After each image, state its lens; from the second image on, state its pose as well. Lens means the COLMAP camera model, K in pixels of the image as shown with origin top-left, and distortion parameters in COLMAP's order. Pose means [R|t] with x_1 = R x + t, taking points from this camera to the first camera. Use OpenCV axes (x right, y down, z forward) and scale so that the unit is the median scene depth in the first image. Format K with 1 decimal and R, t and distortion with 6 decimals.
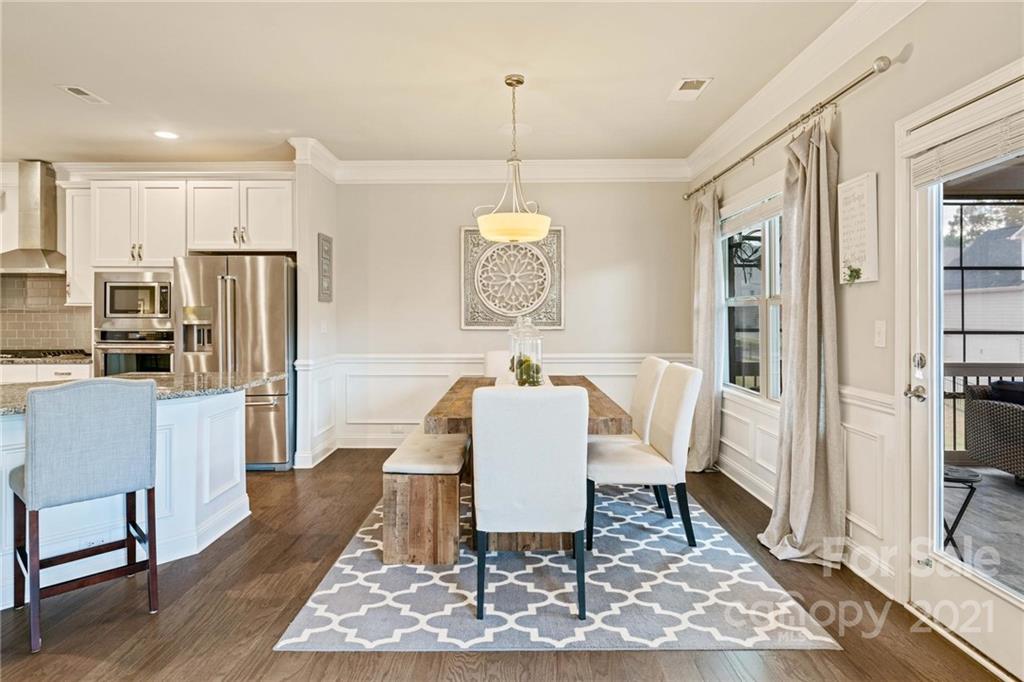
lens RADIAL K [[564.7, 0, 509.3], [0, 564.7, 308.3], [0, 0, 1]] dist [0.002226, 0.001060]
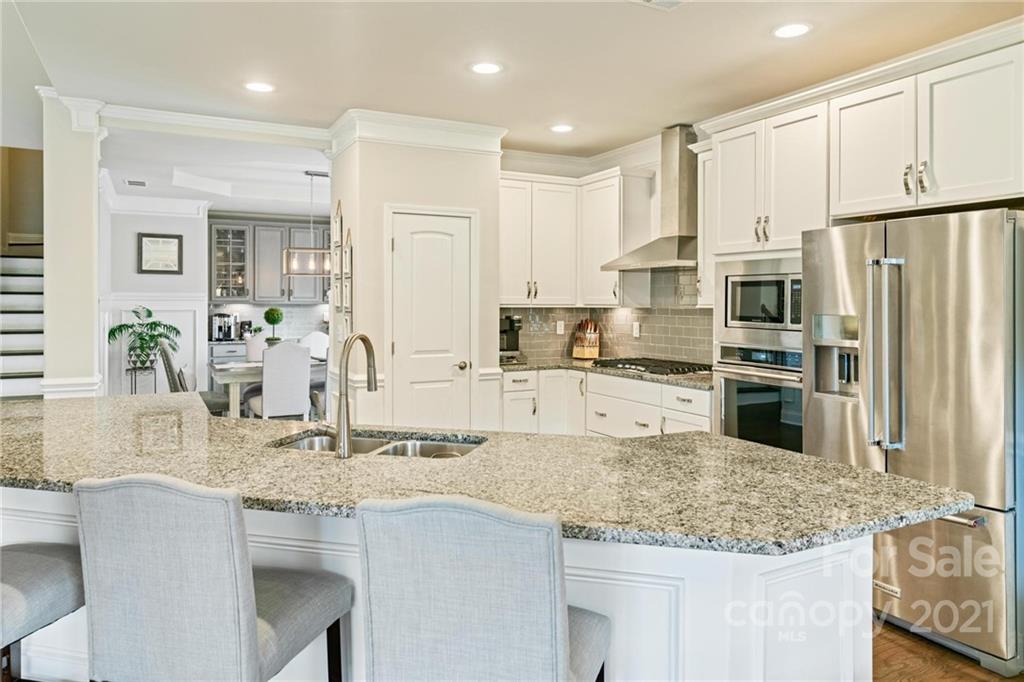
lens RADIAL K [[689.1, 0, 511.2], [0, 689.1, 311.2], [0, 0, 1]] dist [-0.011742, -0.001759]
pose [[0.473506, 0.015026, -0.880662, -0.093139], [0.006146, 0.999774, 0.020363, -0.021841], [0.880769, -0.015055, 0.473306, 0.365641]]
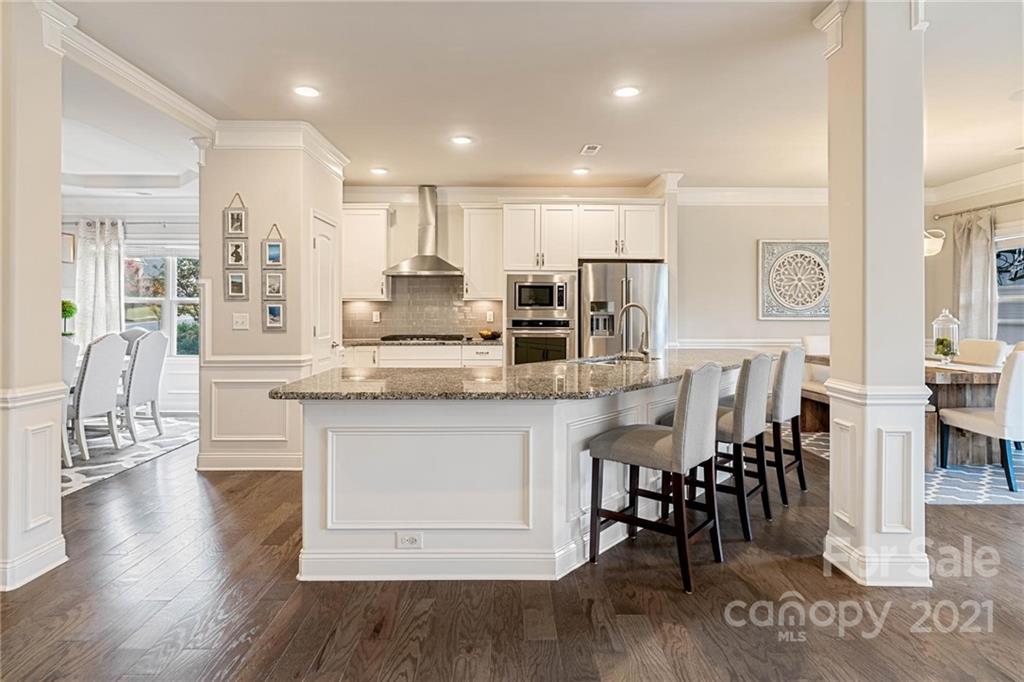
lens RADIAL K [[564.7, 0, 509.3], [0, 564.7, 308.3], [0, 0, 1]] dist [0.002226, 0.001060]
pose [[0.999765, 0.003756, 0.021342, -0.757141], [-0.003946, 0.999953, 0.008890, 0.002123], [-0.021308, -0.008972, 0.999733, -0.300803]]
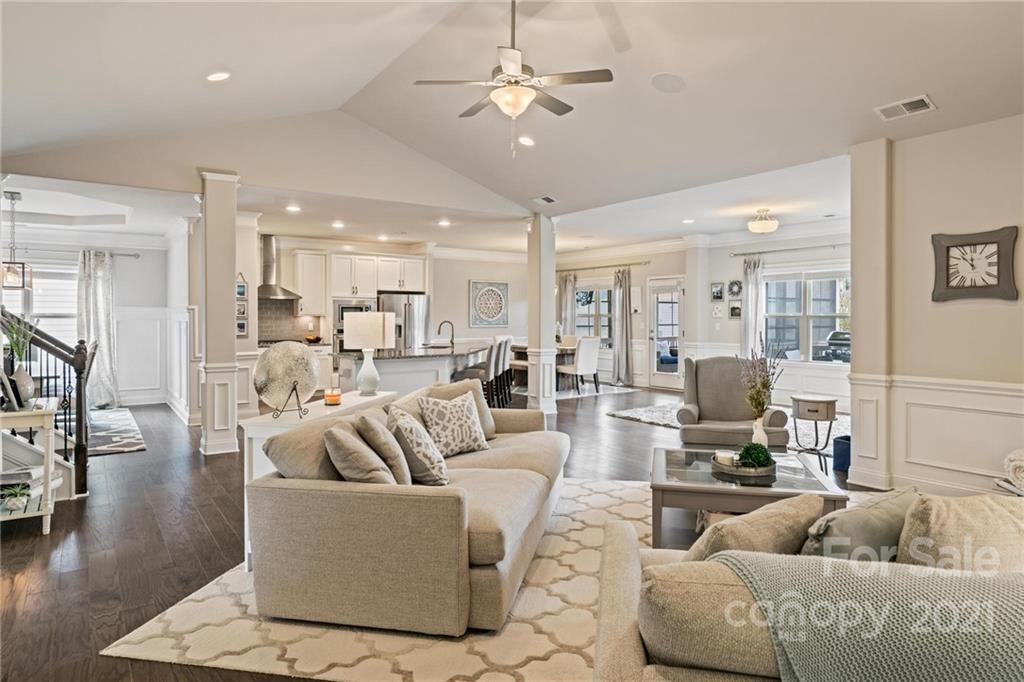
lens RADIAL K [[606.3, 0, 514.6], [0, 606.3, 315.8], [0, 0, 1]] dist [-0.003206, 0.000090]
pose [[0.812785, 0.003318, 0.582554, -1.467262], [-0.009398, 0.999928, 0.007417, -0.028062], [-0.582488, -0.011503, 0.812758, -1.126470]]
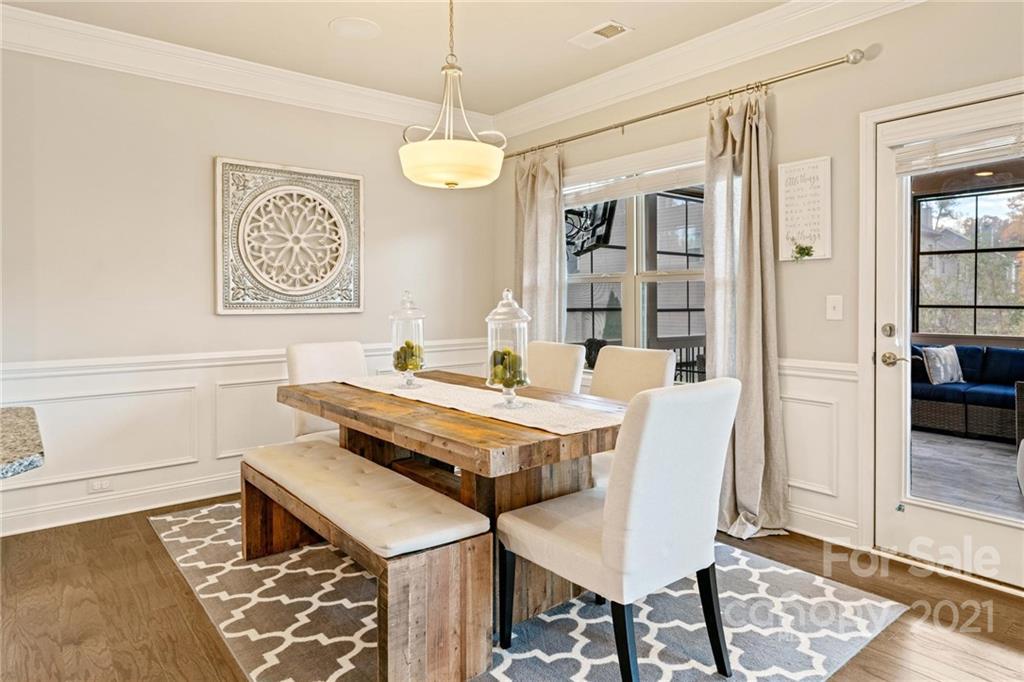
lens RADIAL K [[620.4, 0, 511.4], [0, 620.4, 302.1], [0, 0, 1]] dist [0.001063, 0.000537]
pose [[0.772550, -0.003881, 0.634943, -0.309355], [-0.006133, 0.999889, 0.013573, 0.012210], [-0.634925, -0.014380, 0.772440, 0.258057]]
